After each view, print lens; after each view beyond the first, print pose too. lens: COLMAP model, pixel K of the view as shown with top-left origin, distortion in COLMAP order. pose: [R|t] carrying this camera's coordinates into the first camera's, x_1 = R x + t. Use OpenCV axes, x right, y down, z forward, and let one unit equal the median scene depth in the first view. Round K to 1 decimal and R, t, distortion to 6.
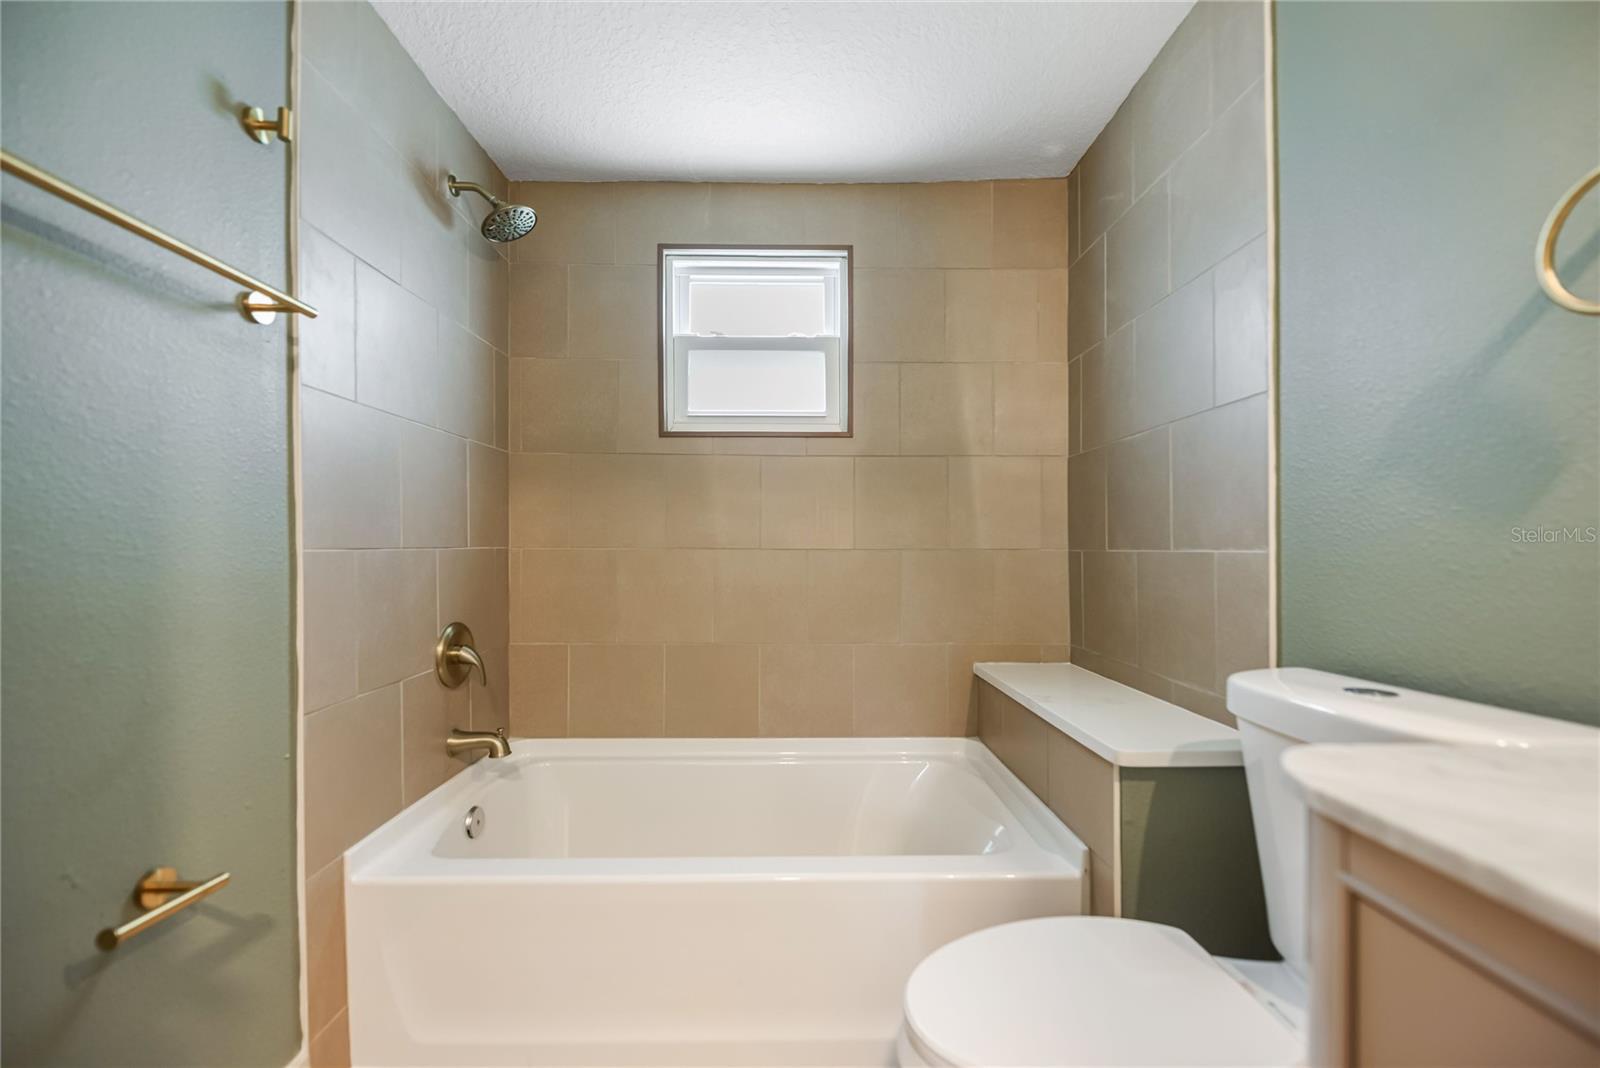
lens RADIAL K [[637.9, 0, 802.1], [0, 637.9, 541.2], [0, 0, 1]] dist [0.016559, -0.013155]
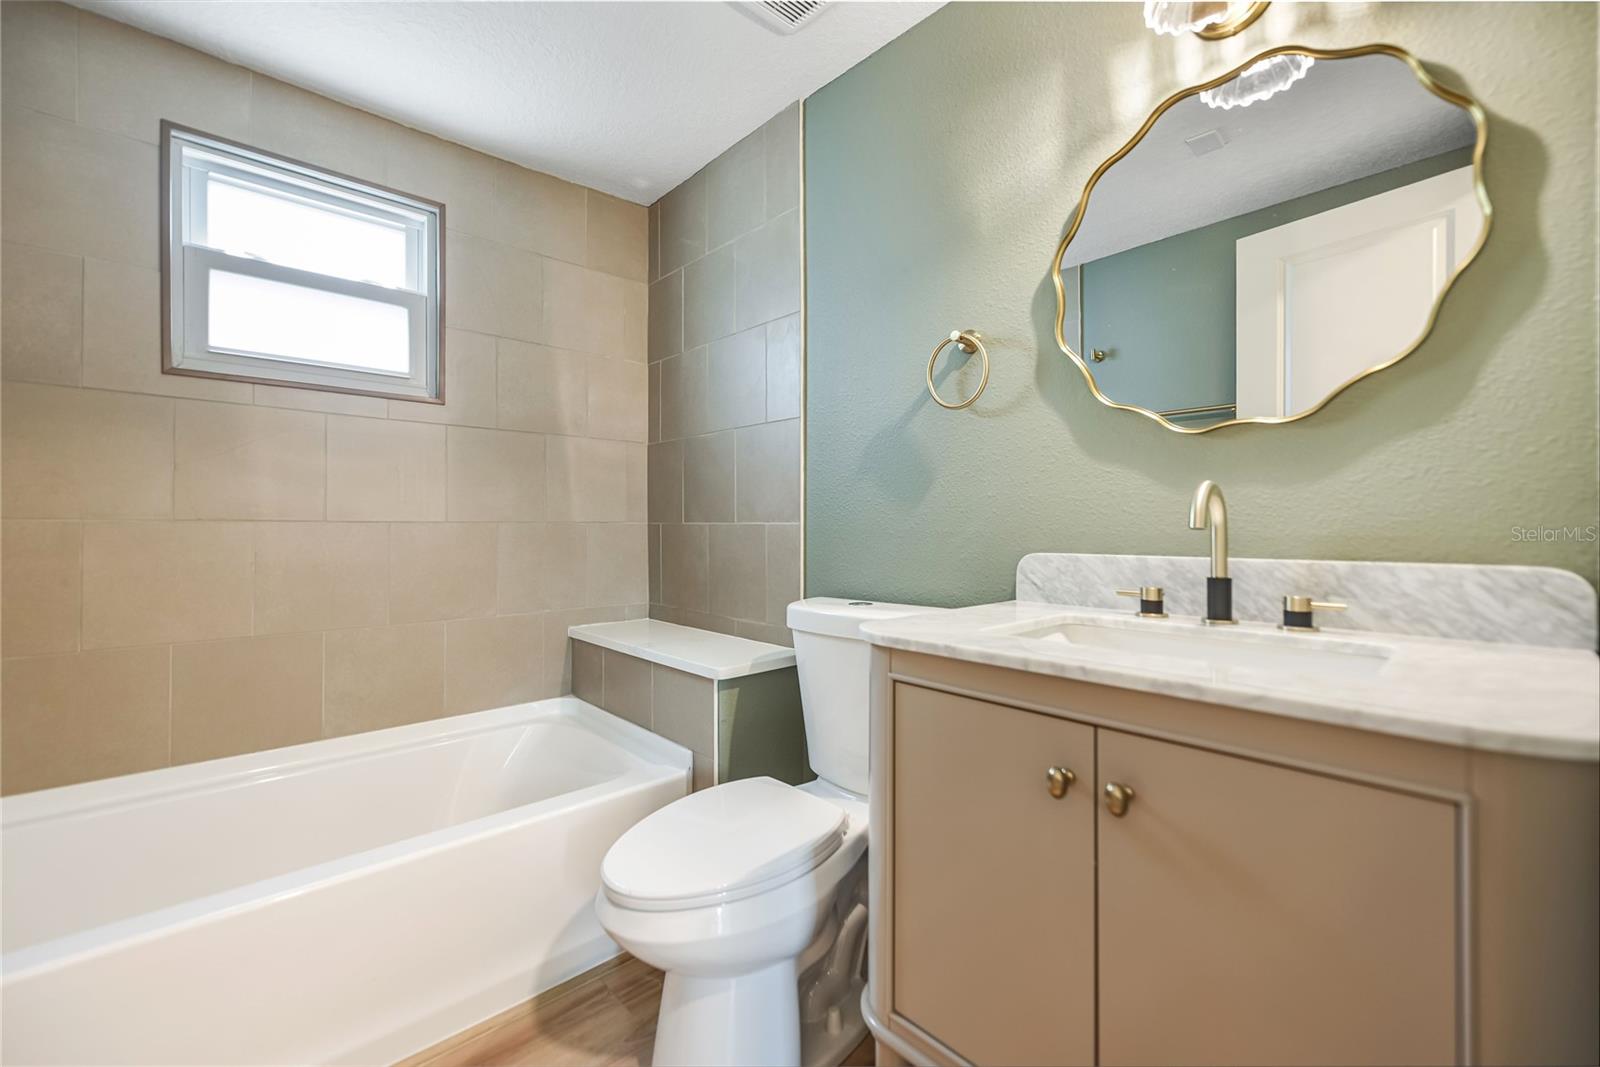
lens RADIAL K [[644.2, 0, 804.5], [0, 644.2, 513.9], [0, 0, 1]] dist [0.002197, -0.000037]
pose [[0.746303, 0.011236, 0.665512, -0.169281], [-0.009537, 0.999935, -0.006188, 0.001558], [-0.665538, -0.001729, 0.746362, -0.086214]]
